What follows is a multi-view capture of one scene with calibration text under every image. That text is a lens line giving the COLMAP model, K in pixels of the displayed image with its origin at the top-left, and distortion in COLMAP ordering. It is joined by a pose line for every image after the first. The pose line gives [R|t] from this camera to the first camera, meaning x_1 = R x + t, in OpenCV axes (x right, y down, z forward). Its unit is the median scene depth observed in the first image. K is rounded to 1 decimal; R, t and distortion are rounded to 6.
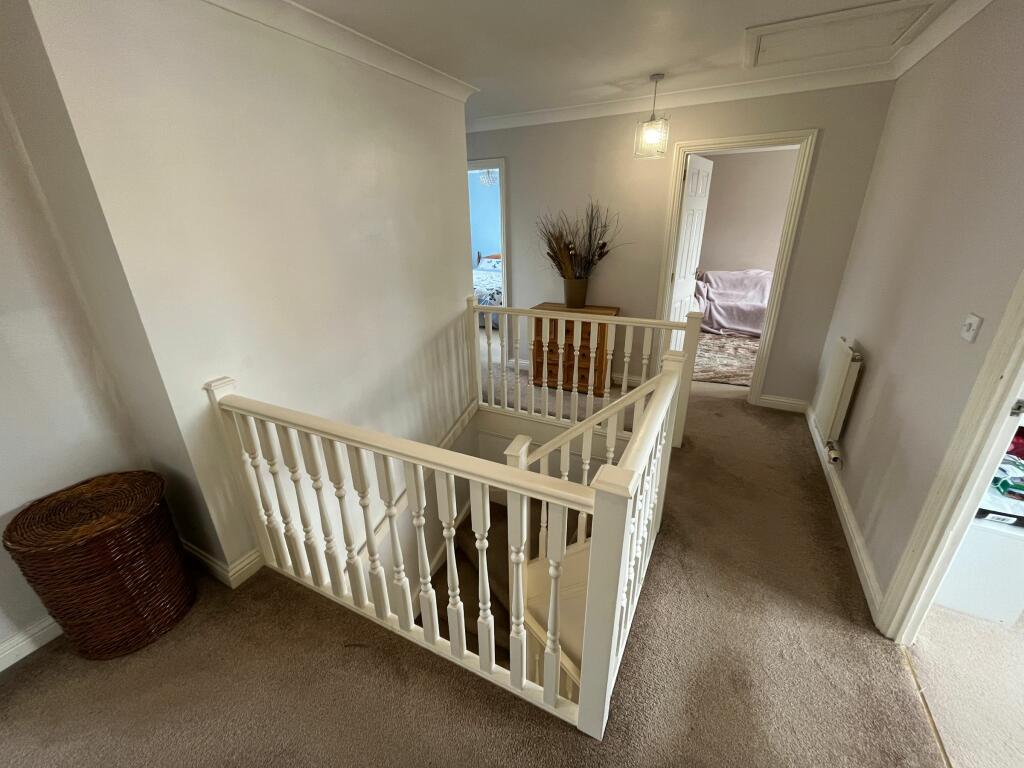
lens RADIAL K [[414.9, 0, 507.4], [0, 414.9, 379.9], [0, 0, 1]] dist [0.001696, 0.000044]
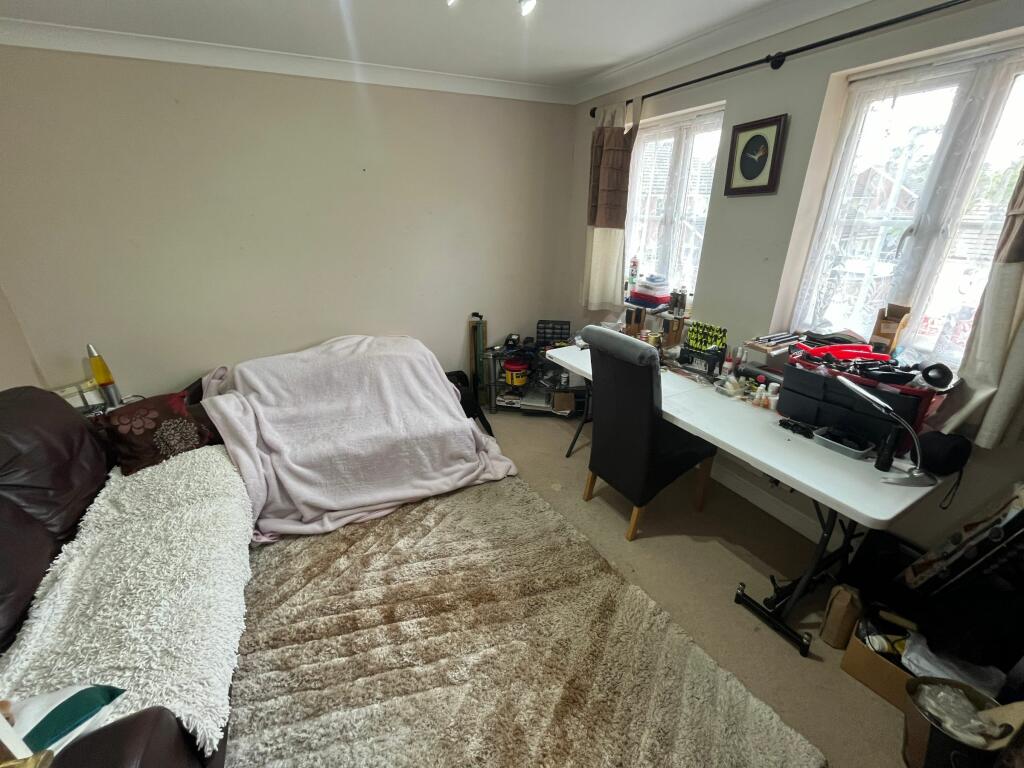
lens RADIAL K [[414.7, 0, 507.2], [0, 414.7, 387.0], [0, 0, 1]] dist [-0.000013, 0.000117]
pose [[0.591691, -0.292643, 0.751174, 0.518686], [0.289667, 0.946735, 0.140662, -0.351188], [-0.752326, 0.134362, 0.644944, 0.870067]]
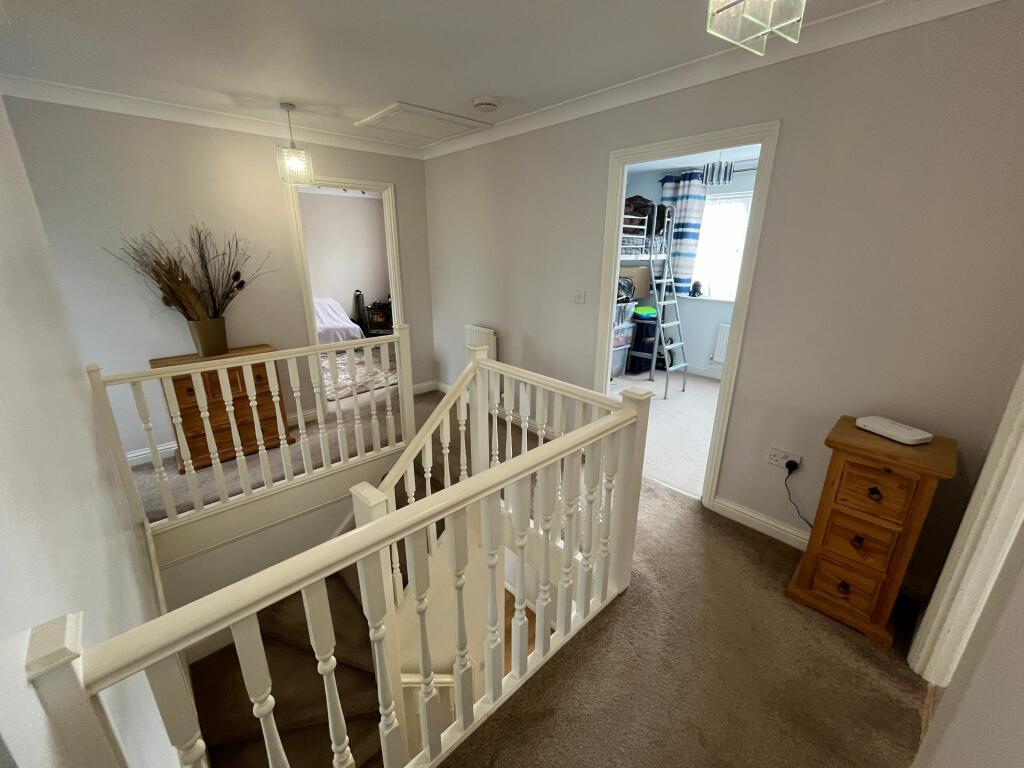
lens RADIAL K [[414.9, 0, 507.4], [0, 414.9, 379.9], [0, 0, 1]] dist [0.001696, 0.000044]
pose [[0.350590, -0.263910, 0.898576, -0.366955], [0.331497, 0.932327, 0.144485, -0.059298], [-0.875897, 0.247220, 0.414350, 0.199320]]
